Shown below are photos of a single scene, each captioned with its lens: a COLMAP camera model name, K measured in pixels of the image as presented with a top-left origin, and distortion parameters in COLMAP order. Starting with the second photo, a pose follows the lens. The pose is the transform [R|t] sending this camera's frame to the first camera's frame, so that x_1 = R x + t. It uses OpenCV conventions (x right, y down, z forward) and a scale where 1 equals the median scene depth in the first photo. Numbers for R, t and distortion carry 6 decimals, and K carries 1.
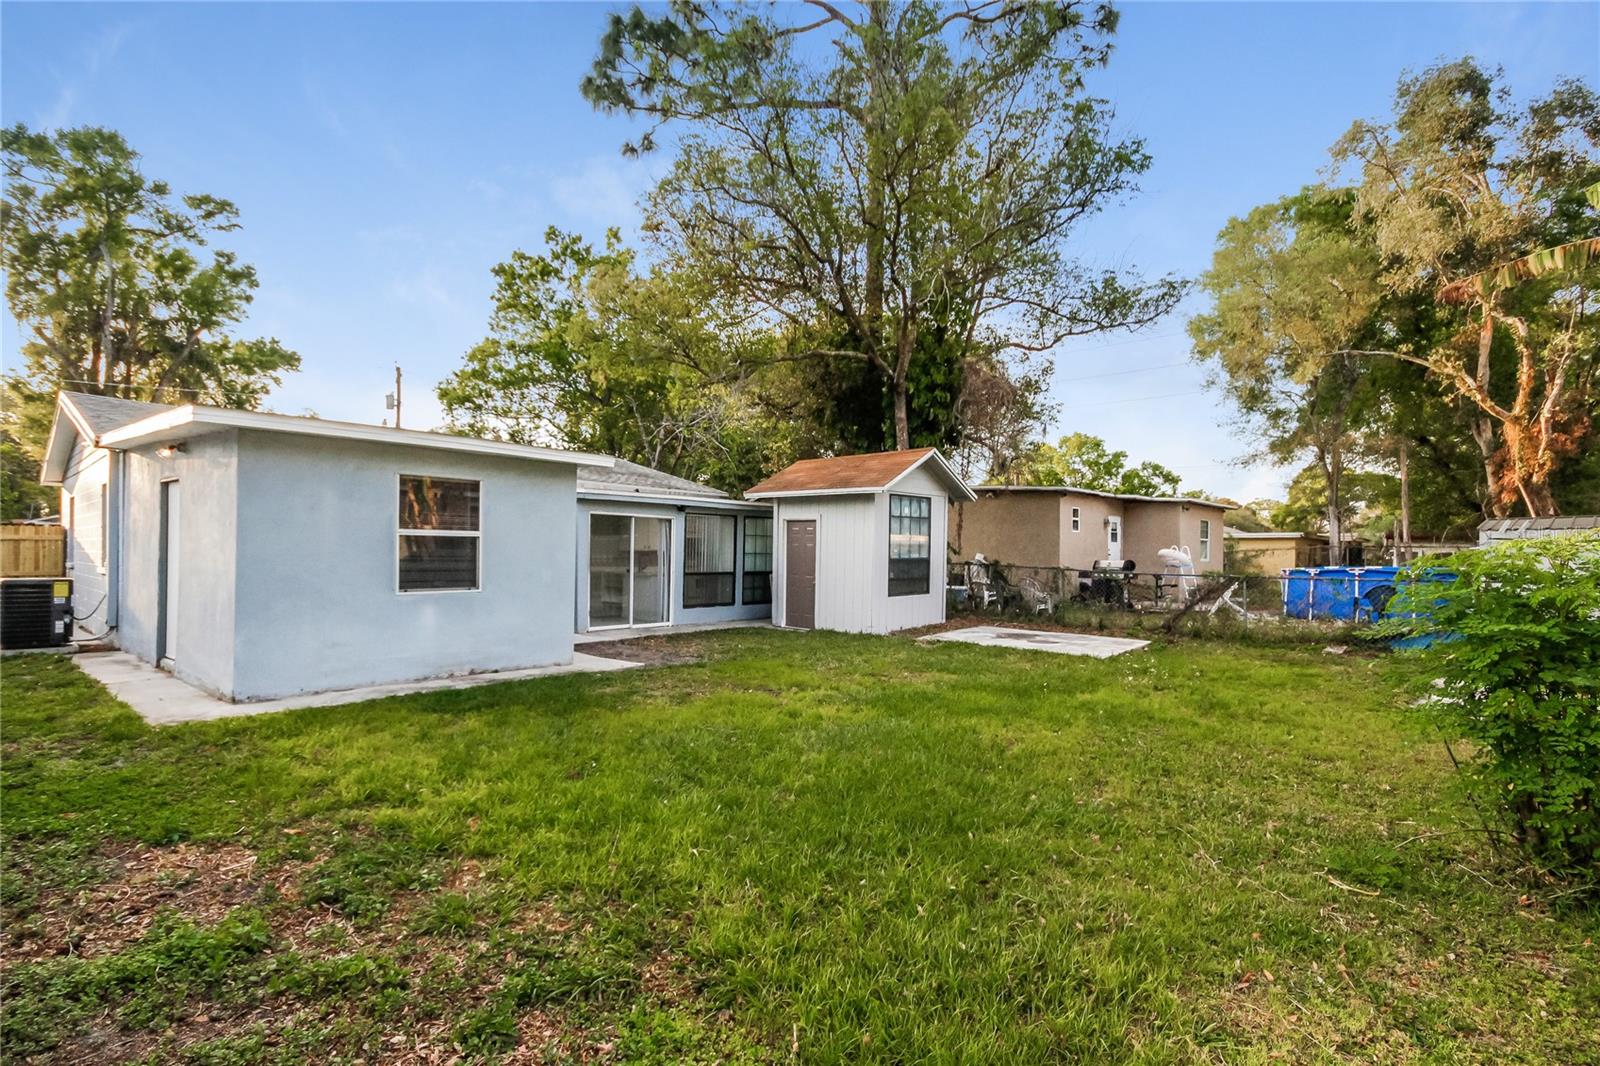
lens RADIAL K [[745.5, 0, 800.0], [0, 745.5, 533.0], [0, 0, 1]] dist [-0.000210, 0.000117]
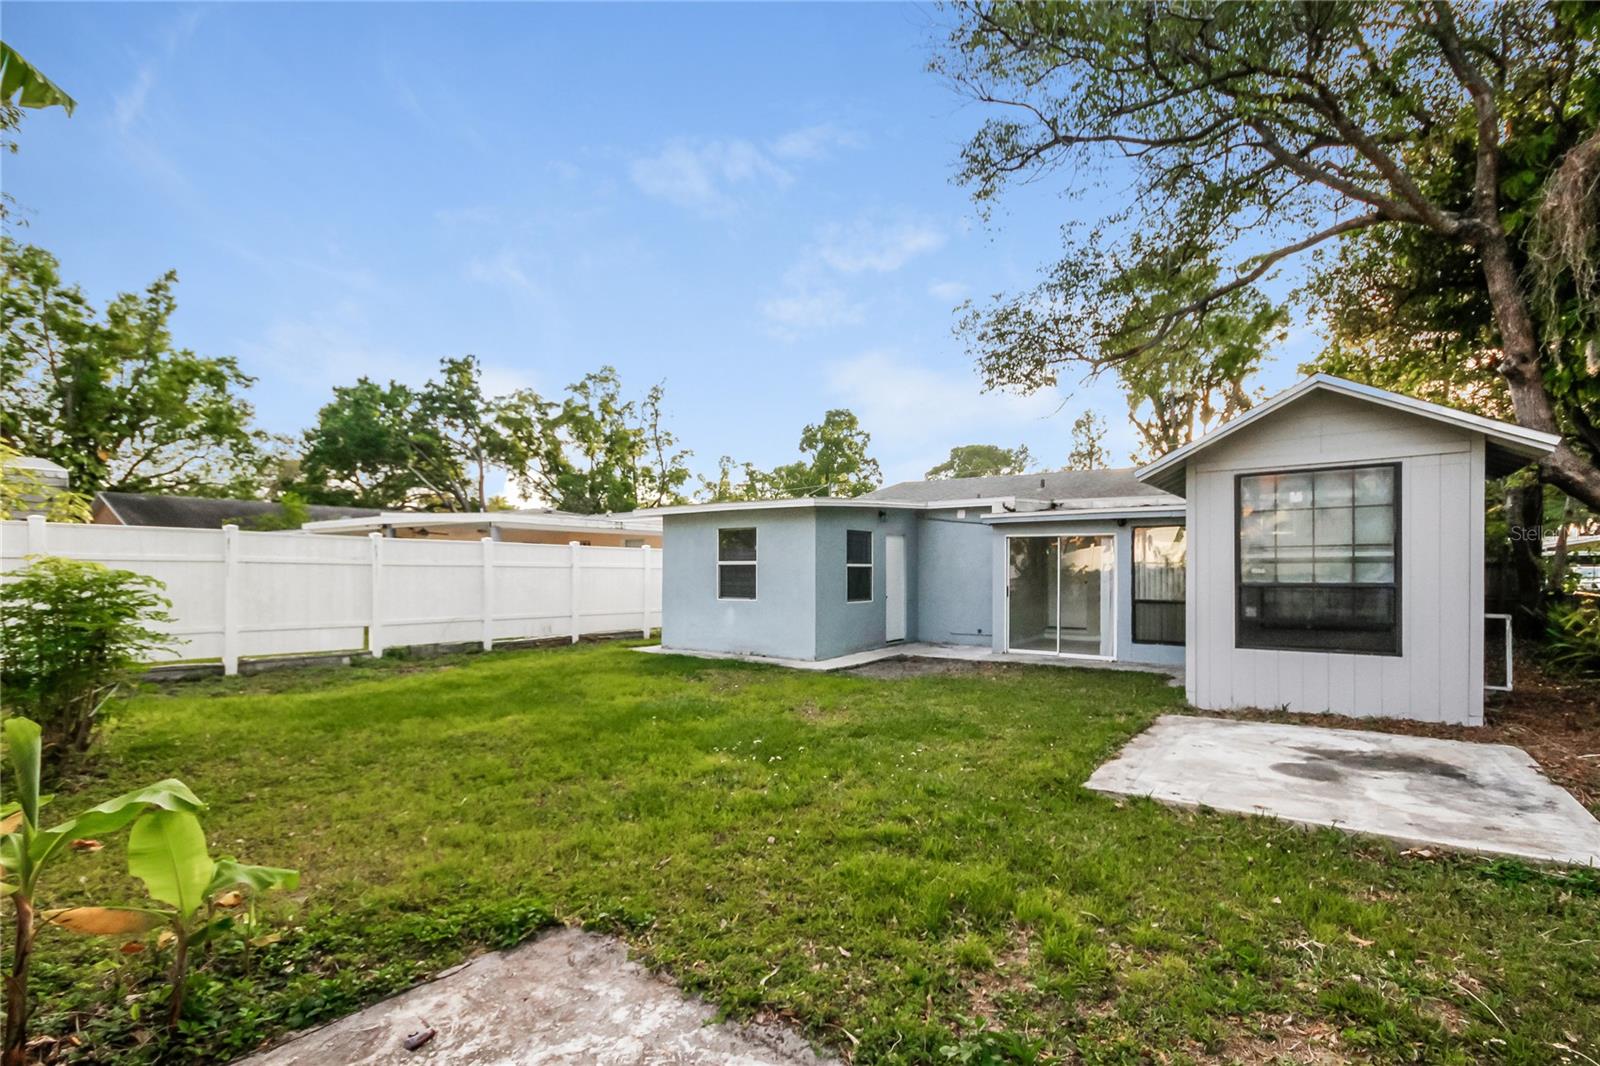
lens RADIAL K [[752.7, 0, 798.4], [0, 752.7, 577.8], [0, 0, 1]] dist [0.000788, 0.000130]
pose [[0.080297, -0.001209, -0.996770, 0.687068], [0.023799, 0.999717, 0.000705, 0.020914], [0.996487, -0.023779, 0.080303, 0.600085]]
